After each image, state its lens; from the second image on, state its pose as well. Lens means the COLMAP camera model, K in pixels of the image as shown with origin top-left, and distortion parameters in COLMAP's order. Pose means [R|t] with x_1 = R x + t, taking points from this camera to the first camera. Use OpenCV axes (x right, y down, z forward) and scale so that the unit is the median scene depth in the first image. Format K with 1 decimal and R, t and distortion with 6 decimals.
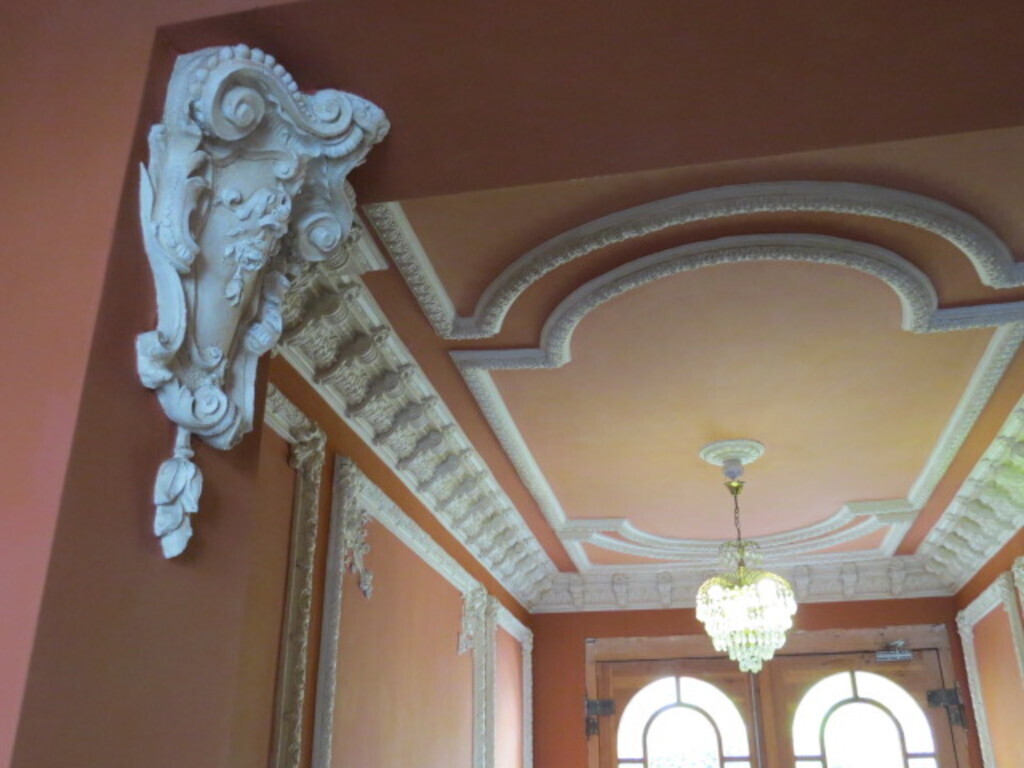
lens RADIAL K [[963.5, 0, 510.2], [0, 963.5, 386.8], [0, 0, 1]] dist [0.000904, 0.000000]
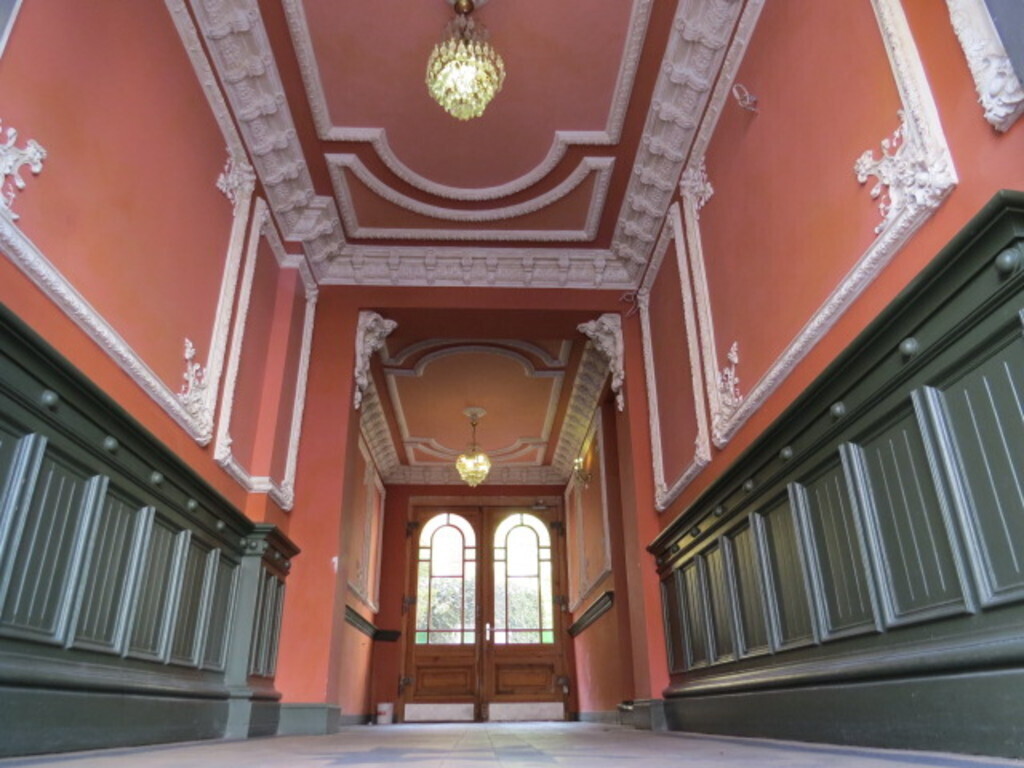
lens RADIAL K [[730.5, 0, 509.5], [0, 730.5, 383.9], [0, 0, 1]] dist [-0.002736, -0.000154]
pose [[0.970432, 0.093476, 0.222542, -0.108336], [-0.093826, 0.995548, -0.009024, -0.002075], [-0.222395, -0.012123, 0.974881, -0.778768]]
